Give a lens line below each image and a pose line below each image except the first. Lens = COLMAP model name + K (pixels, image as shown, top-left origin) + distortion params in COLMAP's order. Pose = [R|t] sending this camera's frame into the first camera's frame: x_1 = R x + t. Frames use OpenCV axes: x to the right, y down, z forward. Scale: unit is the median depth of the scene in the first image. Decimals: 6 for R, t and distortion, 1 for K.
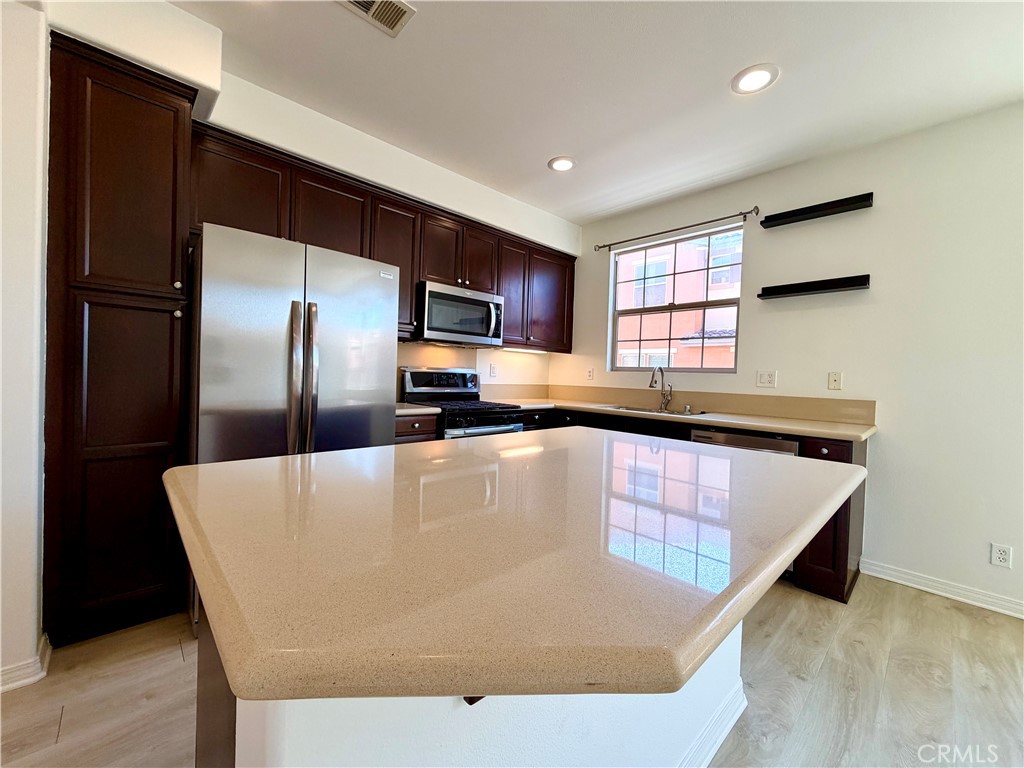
lens RADIAL K [[408.6, 0, 507.5], [0, 408.6, 383.9], [0, 0, 1]] dist [0.000144, 0.000098]
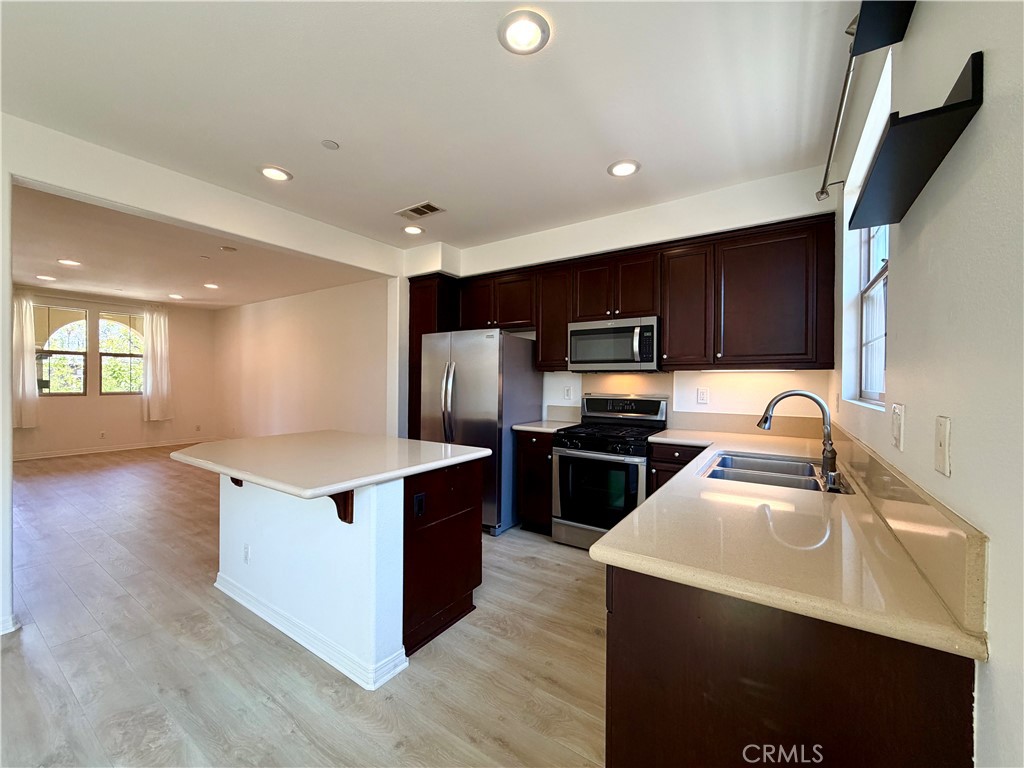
lens RADIAL K [[408.6, 0, 507.5], [0, 408.6, 383.9], [0, 0, 1]] dist [0.000144, 0.000098]
pose [[0.219850, -0.026771, -0.975166, 0.924380], [-0.019242, 0.999310, -0.031771, -0.031553], [0.975344, 0.025749, 0.219183, 0.559704]]
